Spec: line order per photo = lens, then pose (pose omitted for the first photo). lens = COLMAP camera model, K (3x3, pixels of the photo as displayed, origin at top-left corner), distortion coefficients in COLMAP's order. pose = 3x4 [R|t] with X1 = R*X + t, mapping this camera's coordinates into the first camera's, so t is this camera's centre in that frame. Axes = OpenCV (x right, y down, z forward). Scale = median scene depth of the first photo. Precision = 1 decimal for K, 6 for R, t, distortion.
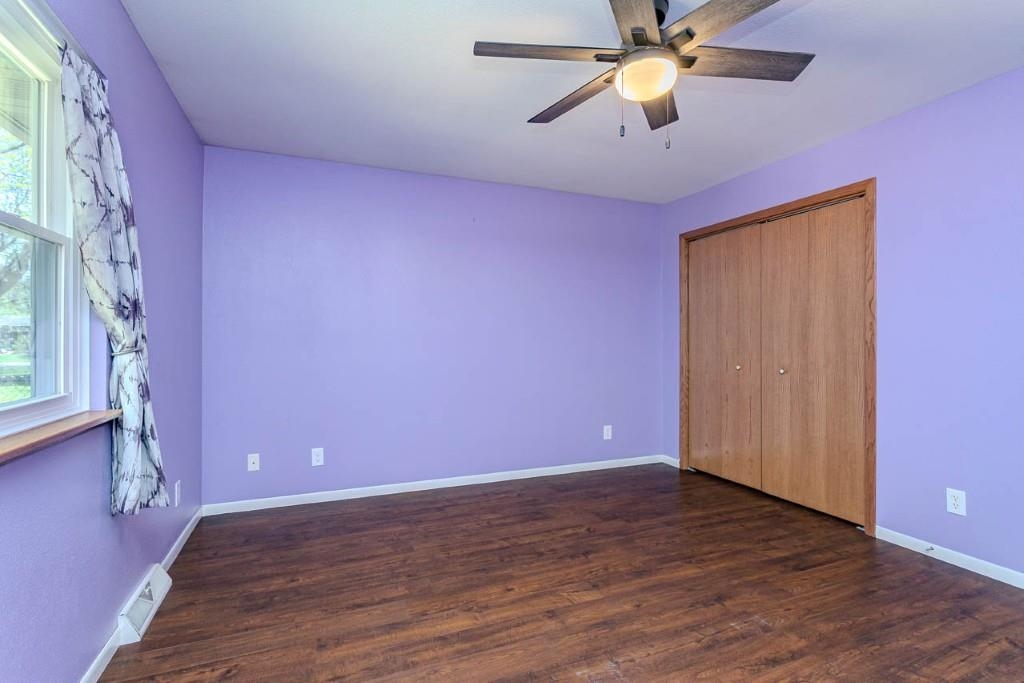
lens RADIAL K [[493.3, 0, 501.4], [0, 493.3, 337.7], [0, 0, 1]] dist [-0.000130, 0.001769]
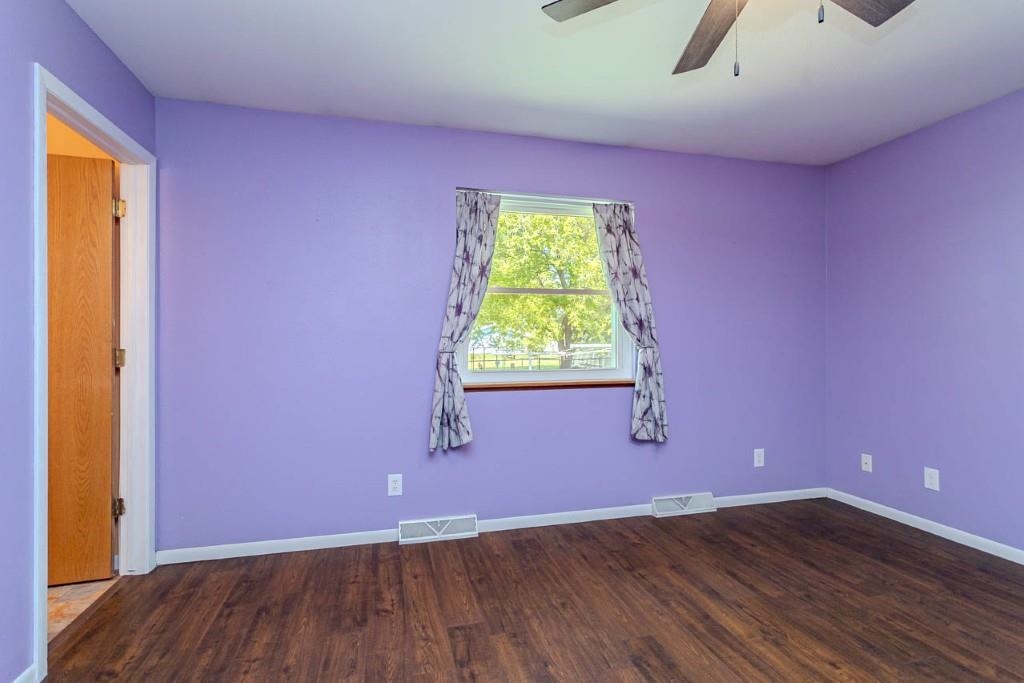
lens RADIAL K [[493.3, 0, 510.2], [0, 493.3, 339.5], [0, 0, 1]] dist [-0.000130, 0.001769]
pose [[-0.138497, -0.005701, -0.990346, 0.822129], [0.007697, 0.999947, -0.006833, 0.004292], [0.990333, -0.008569, -0.138446, 0.589410]]
